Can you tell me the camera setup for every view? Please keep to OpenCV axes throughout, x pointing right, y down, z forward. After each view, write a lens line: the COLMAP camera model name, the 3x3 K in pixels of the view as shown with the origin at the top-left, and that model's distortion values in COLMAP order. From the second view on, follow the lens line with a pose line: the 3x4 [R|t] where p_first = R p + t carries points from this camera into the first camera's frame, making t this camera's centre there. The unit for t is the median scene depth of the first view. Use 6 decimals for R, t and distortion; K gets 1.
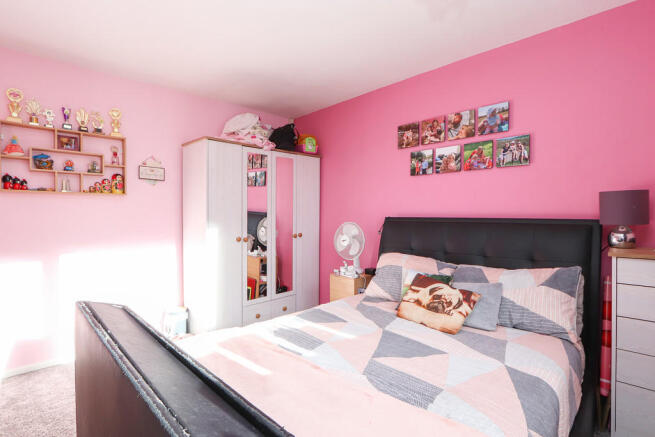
lens RADIAL K [[309.2, 0, 324.1], [0, 309.2, 218.4], [0, 0, 1]] dist [-0.003095, -0.000287]
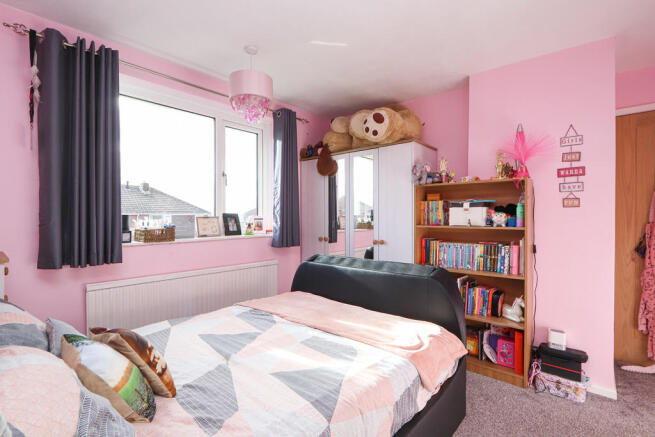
lens RADIAL K [[309.2, 0, 324.1], [0, 309.2, 218.4], [0, 0, 1]] dist [-0.003095, -0.000287]
pose [[-0.998033, -0.002753, -0.062623, -0.004221], [-0.003217, 0.999968, 0.007316, -0.018738], [0.062601, 0.007503, -0.998010, 1.251311]]
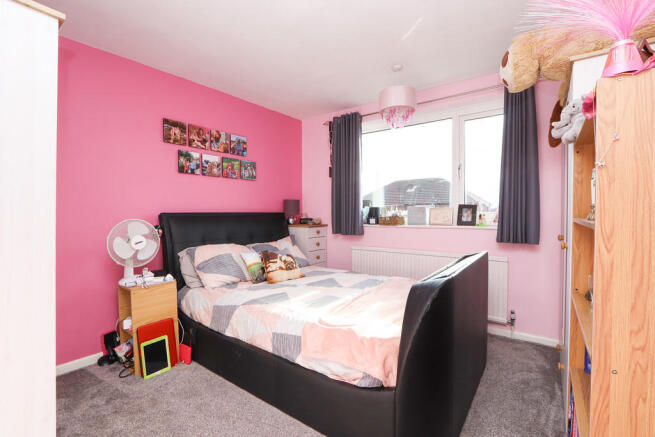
lens RADIAL K [[309.2, 0, 324.1], [0, 309.2, 218.4], [0, 0, 1]] dist [-0.003095, -0.000287]
pose [[-0.153598, -0.031789, 0.987622, -0.902628], [0.008186, 0.999407, 0.033441, -0.017732], [-0.988100, 0.013221, -0.153247, 0.757172]]
